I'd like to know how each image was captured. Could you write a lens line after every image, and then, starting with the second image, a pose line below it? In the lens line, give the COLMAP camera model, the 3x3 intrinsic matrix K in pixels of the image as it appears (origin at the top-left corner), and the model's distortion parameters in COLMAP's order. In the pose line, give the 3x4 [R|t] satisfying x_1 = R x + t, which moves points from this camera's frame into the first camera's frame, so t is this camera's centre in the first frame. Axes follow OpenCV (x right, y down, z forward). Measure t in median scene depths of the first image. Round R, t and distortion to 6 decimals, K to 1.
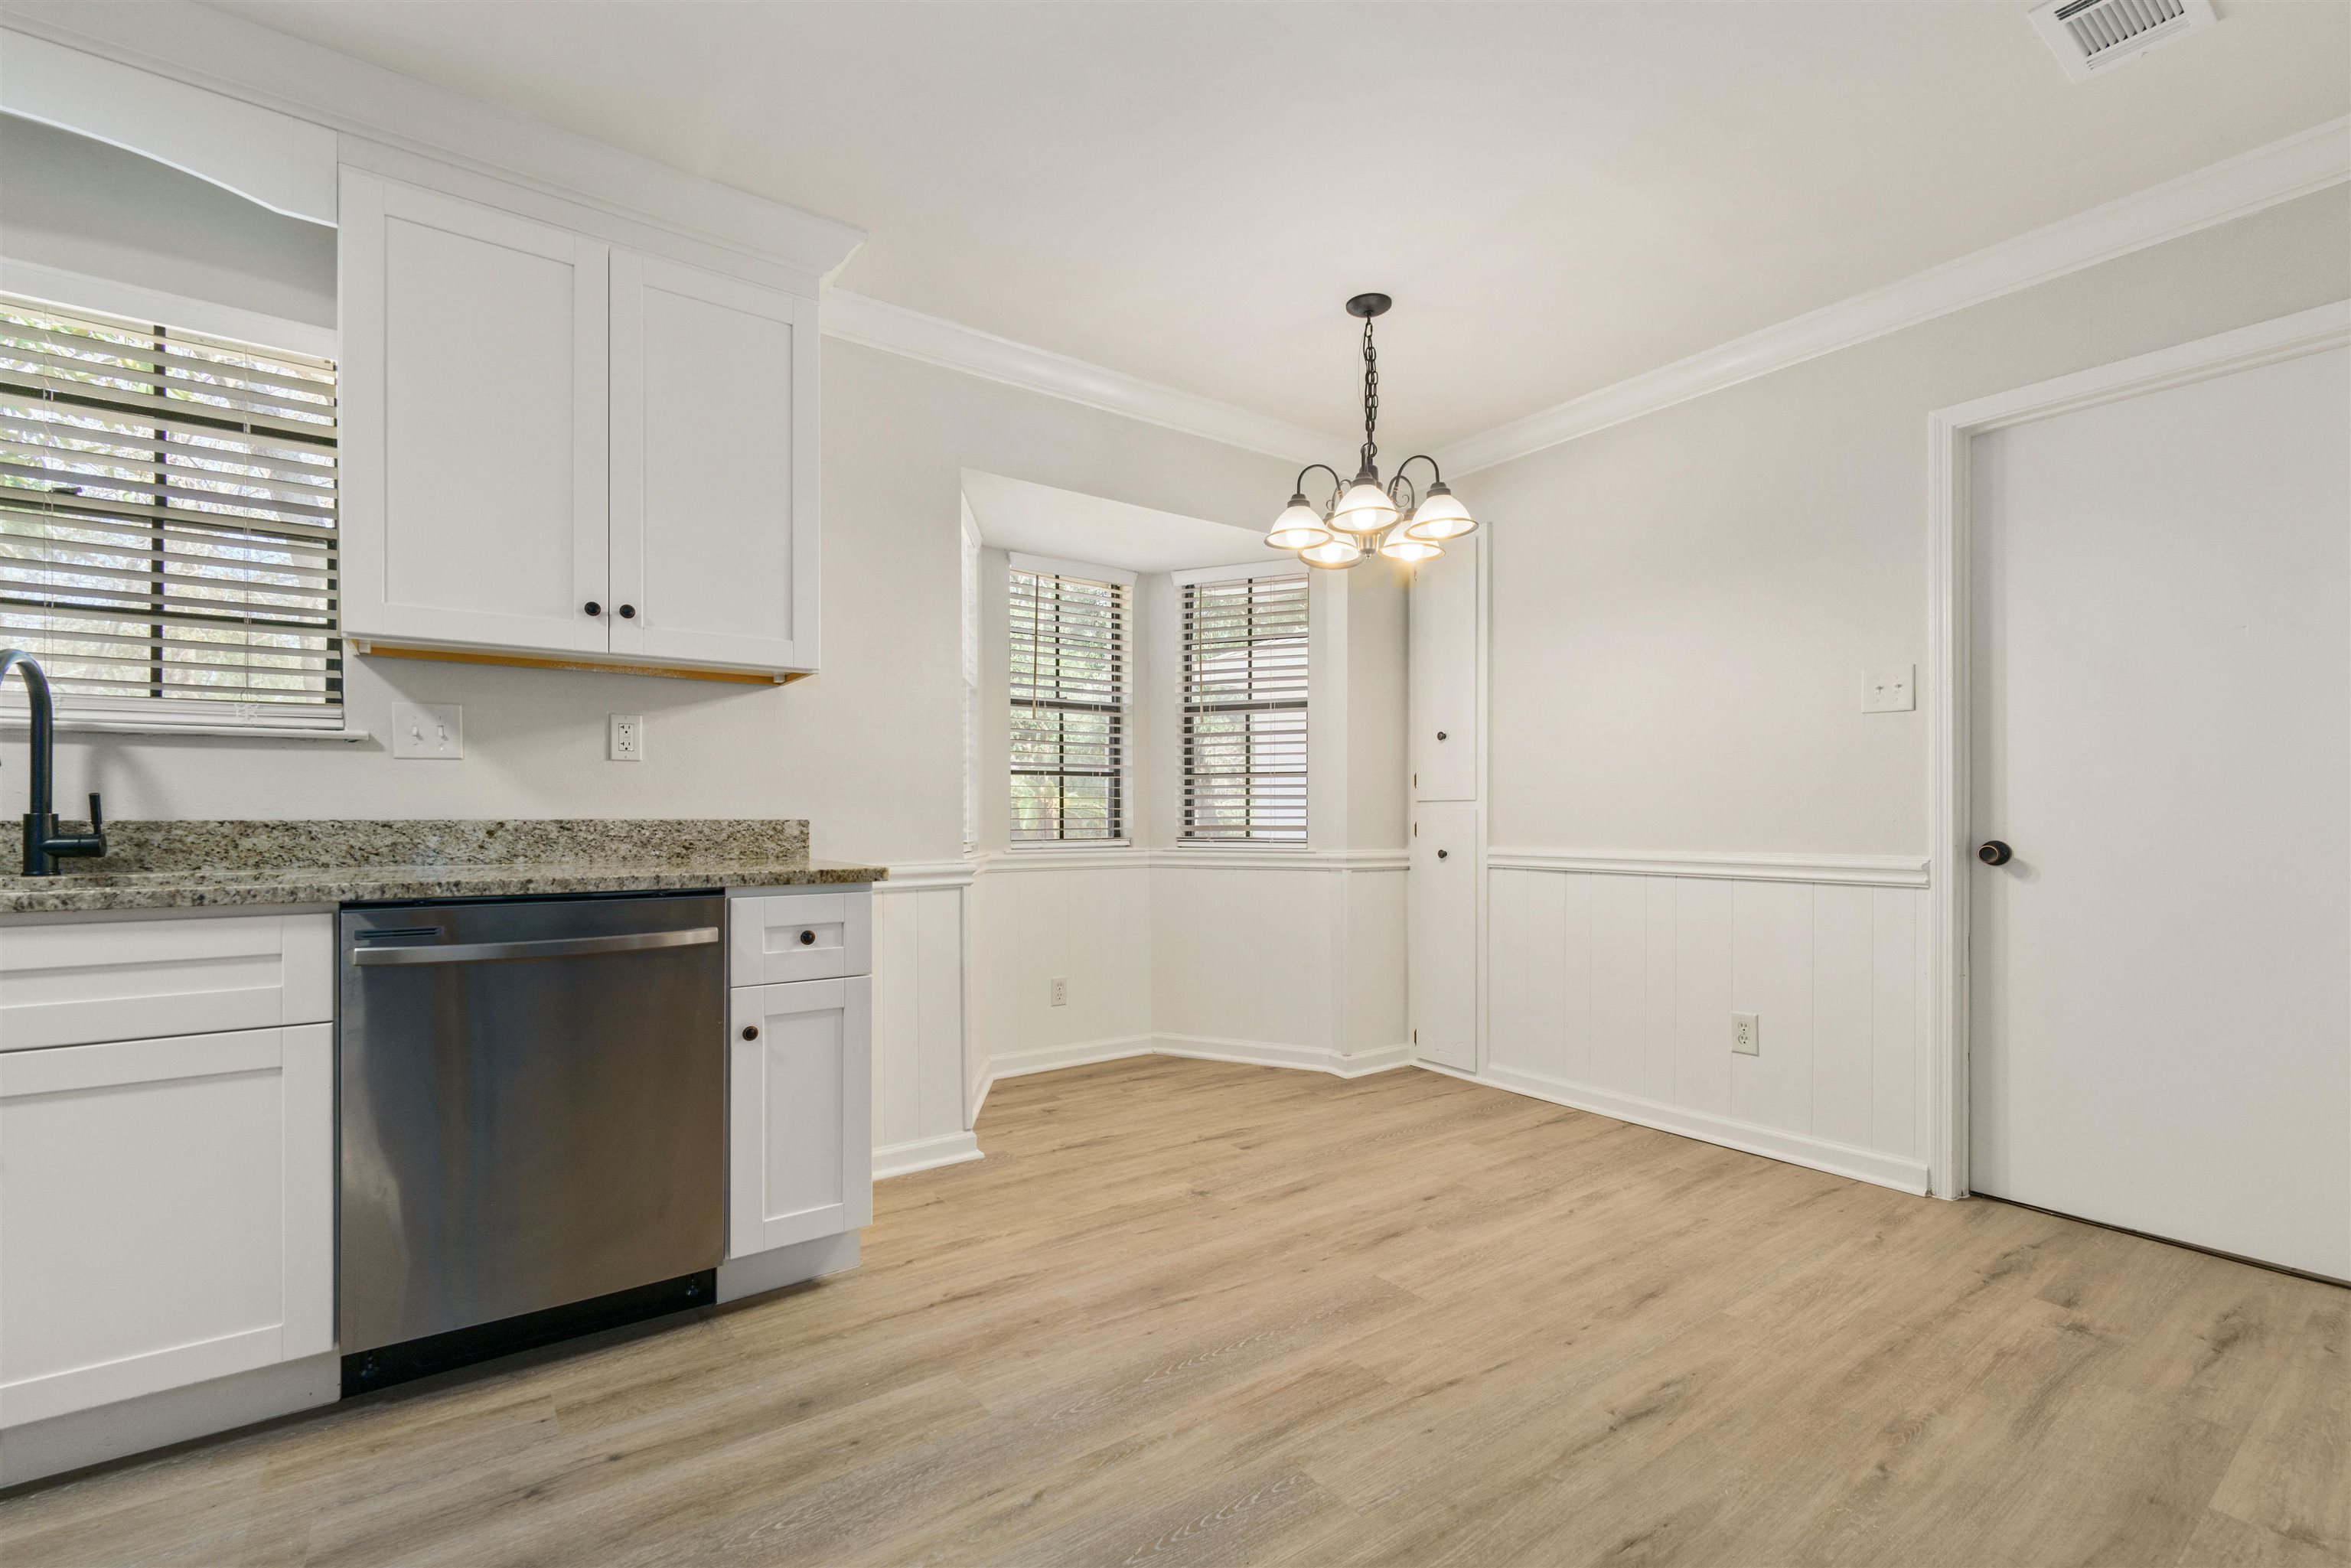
lens RADIAL K [[1020.7, 0, 1180.0], [0, 1020.7, 810.8], [0, 0, 1]] dist [-0.002045, 0.000367]
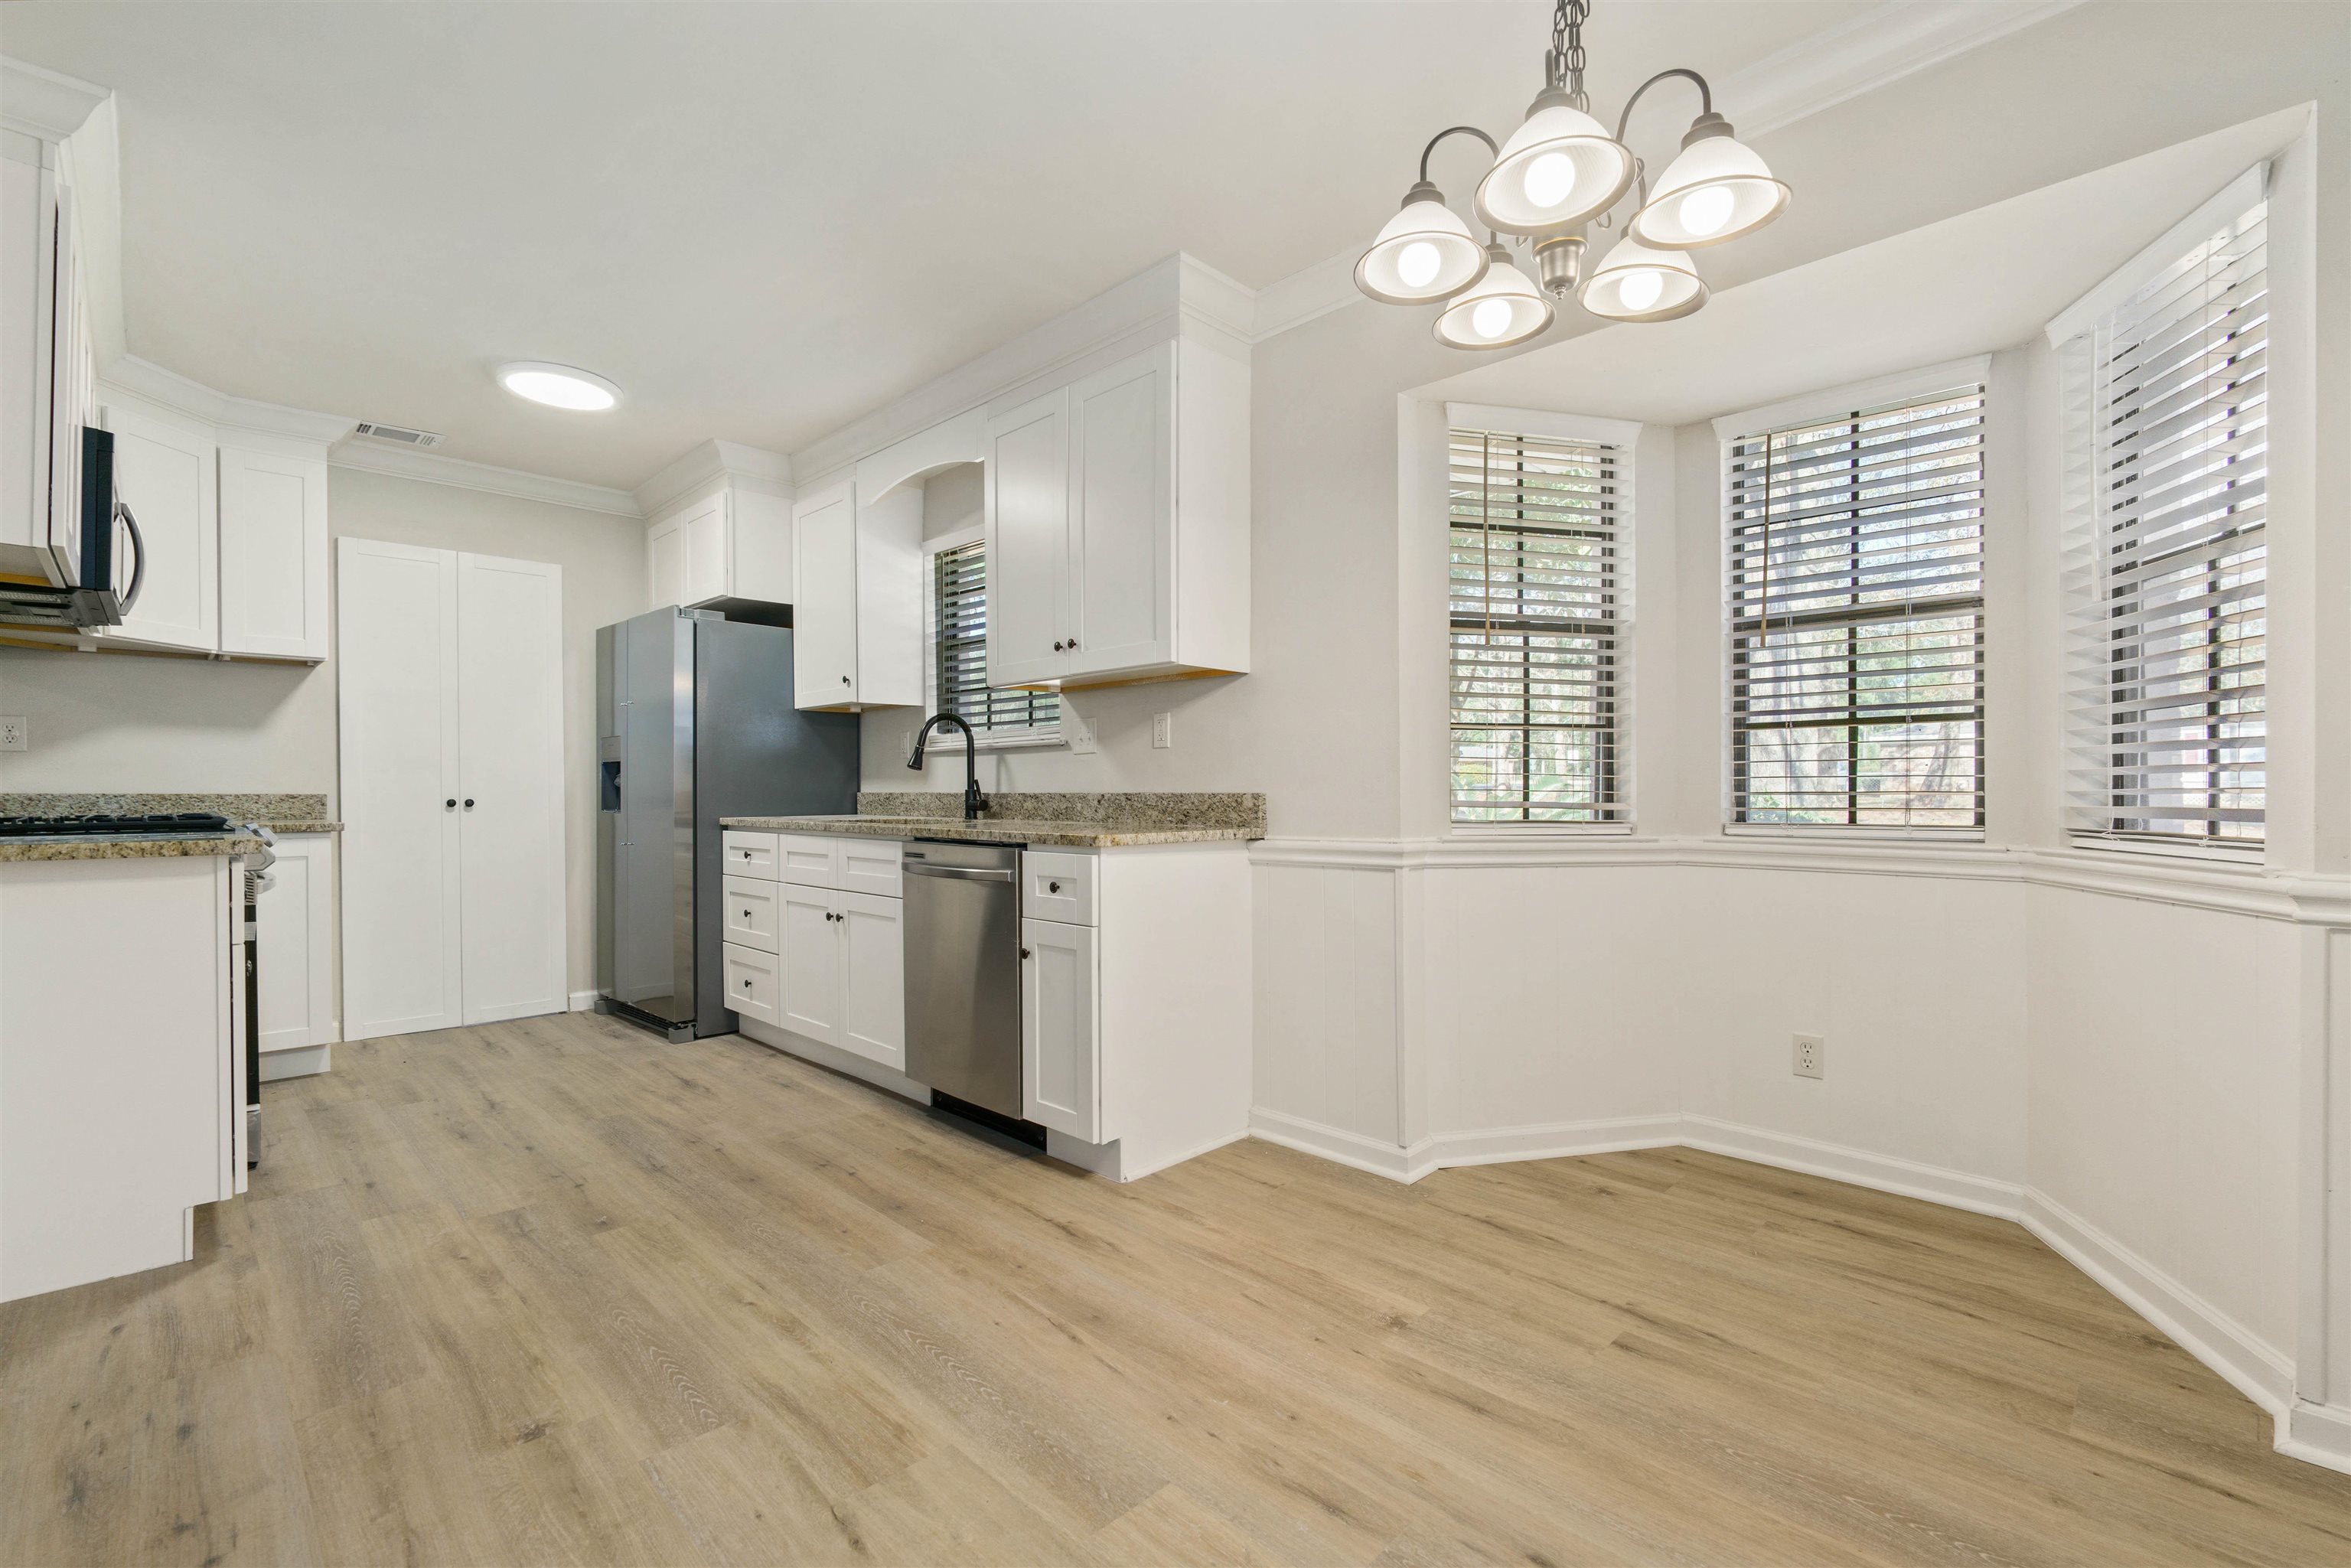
lens RADIAL K [[1020.7, 0, 1180.0], [0, 1020.7, 810.8], [0, 0, 1]] dist [-0.002045, 0.000367]
pose [[0.159435, 0.016291, -0.987074, 0.686565], [0.006051, 0.999829, 0.017479, 0.008305], [0.987190, -0.008760, 0.159309, 0.744419]]
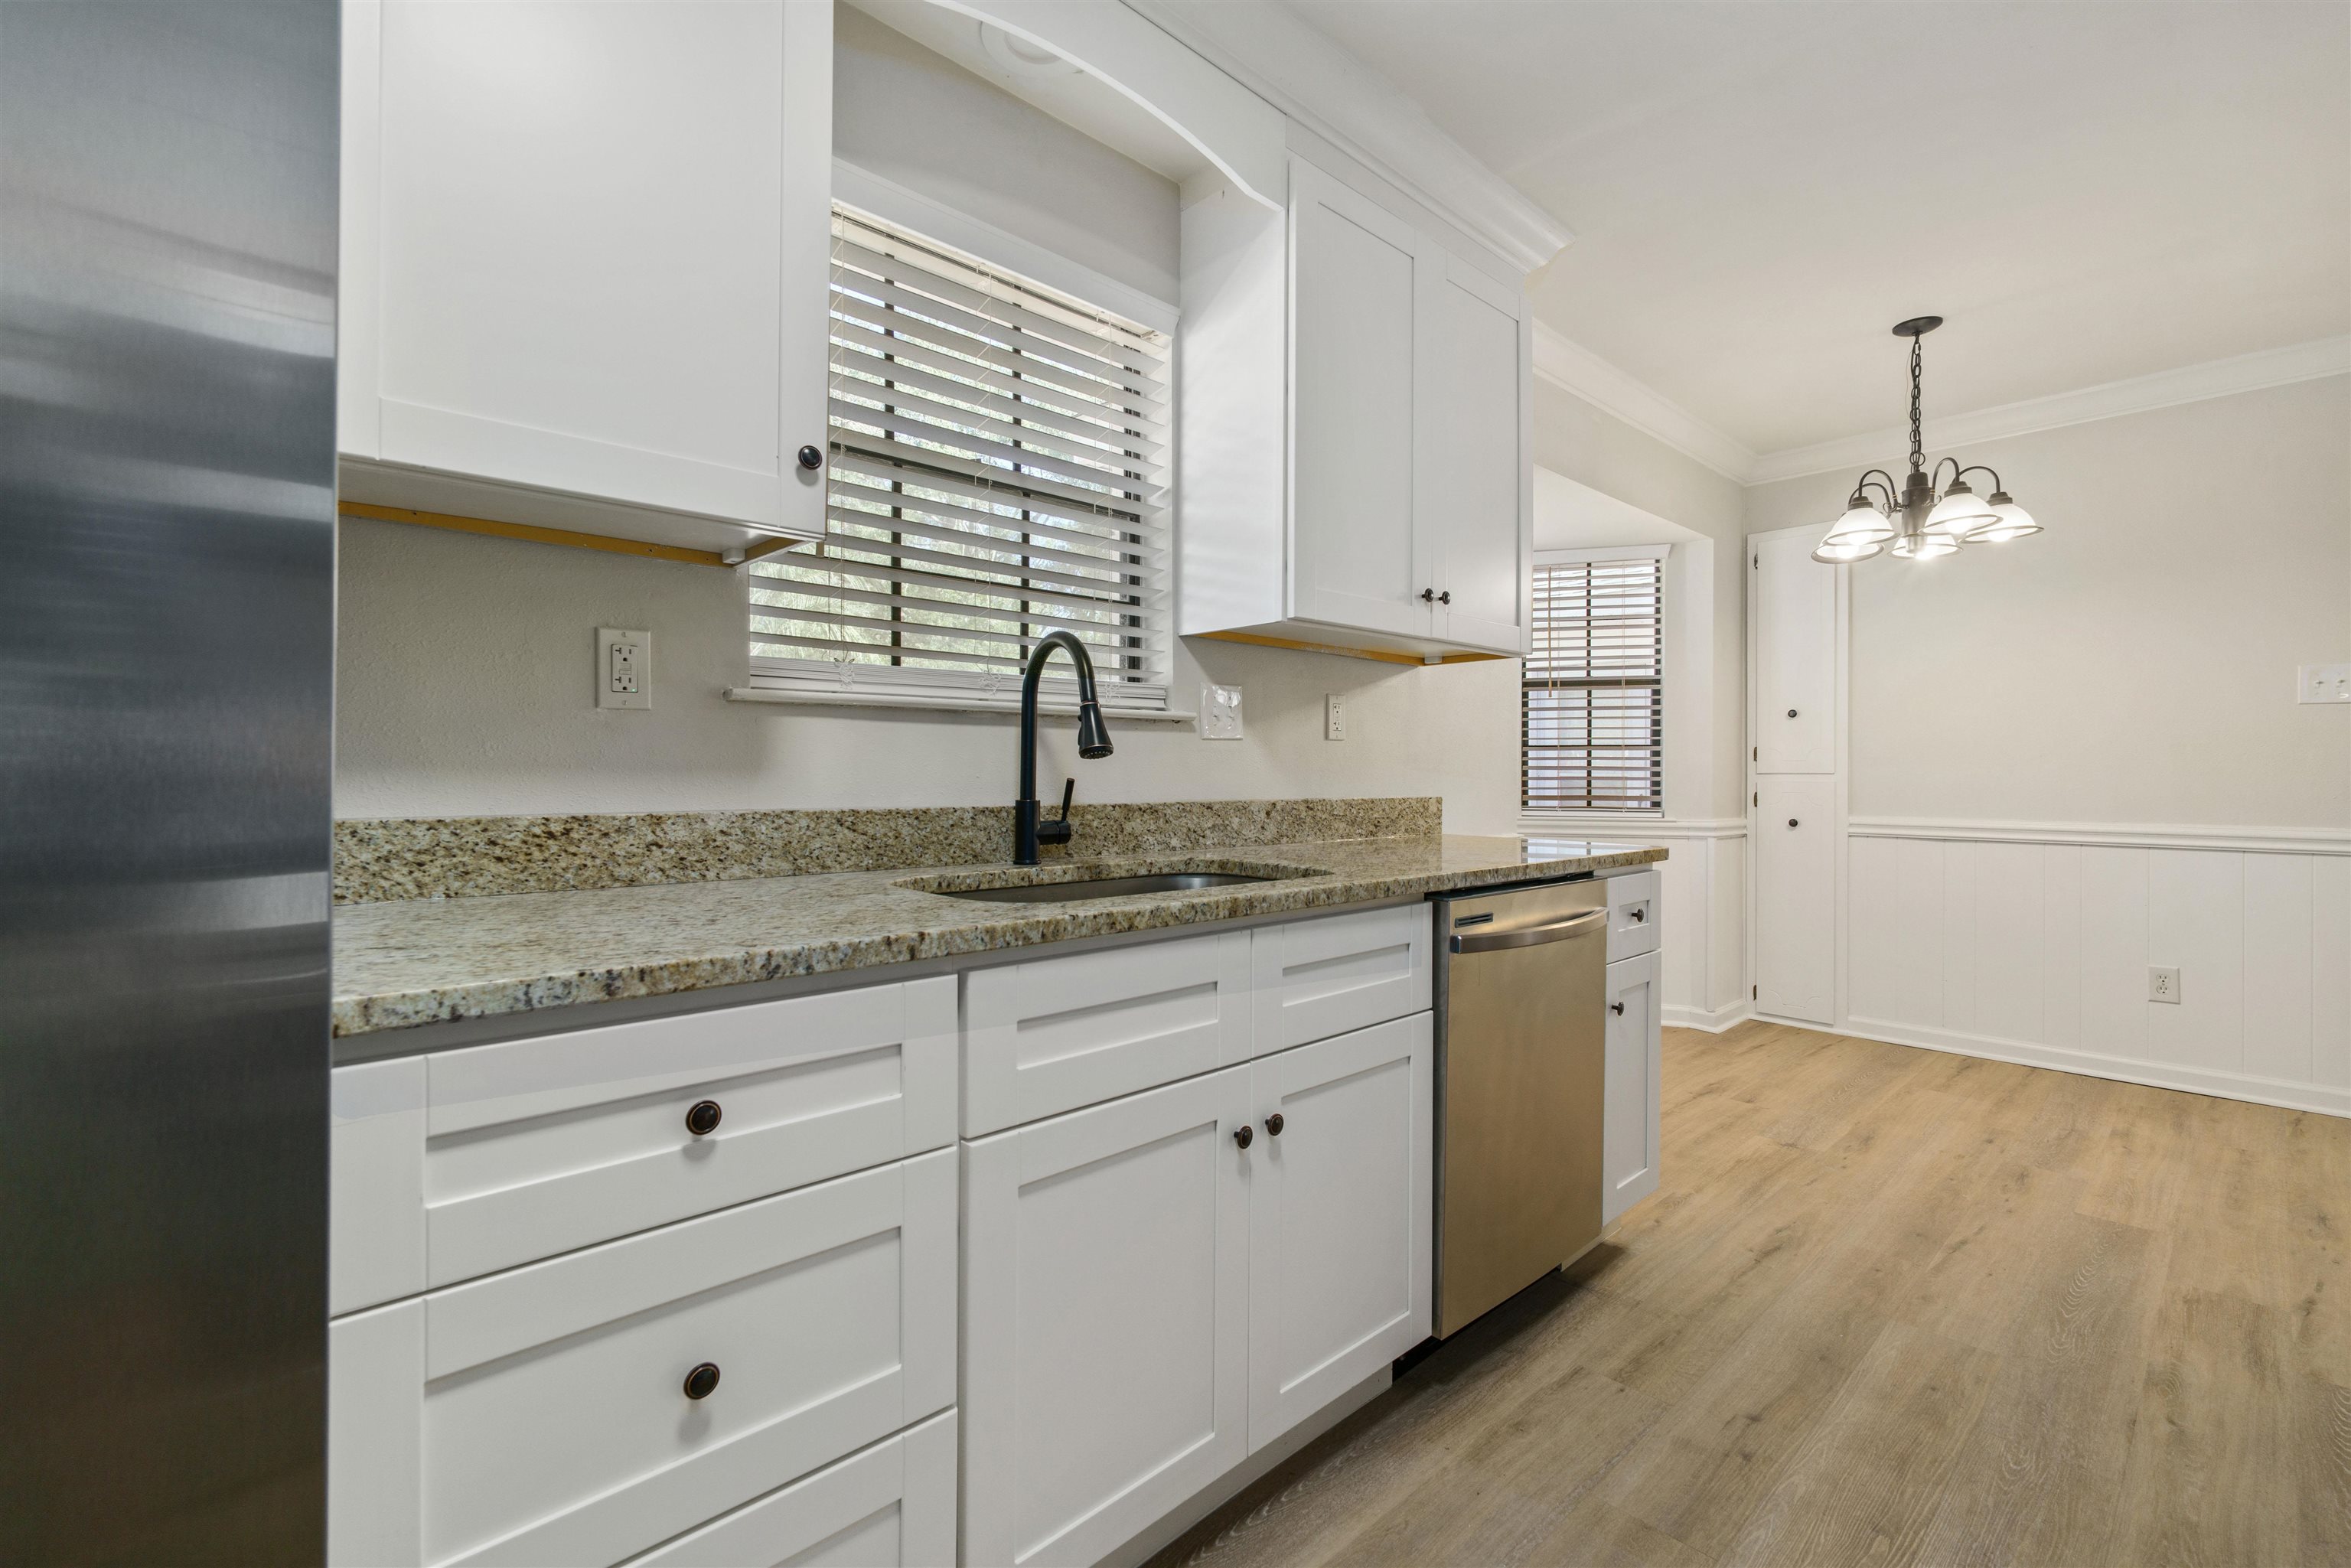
lens RADIAL K [[1008.1, 0, 1186.7], [0, 1008.1, 766.2], [0, 0, 1]] dist [-0.000451, 0.000318]
pose [[0.992882, 0.004302, 0.119020, -0.739226], [-0.004097, 0.999990, -0.001967, -0.019018], [-0.119028, 0.001465, 0.992890, 0.022355]]
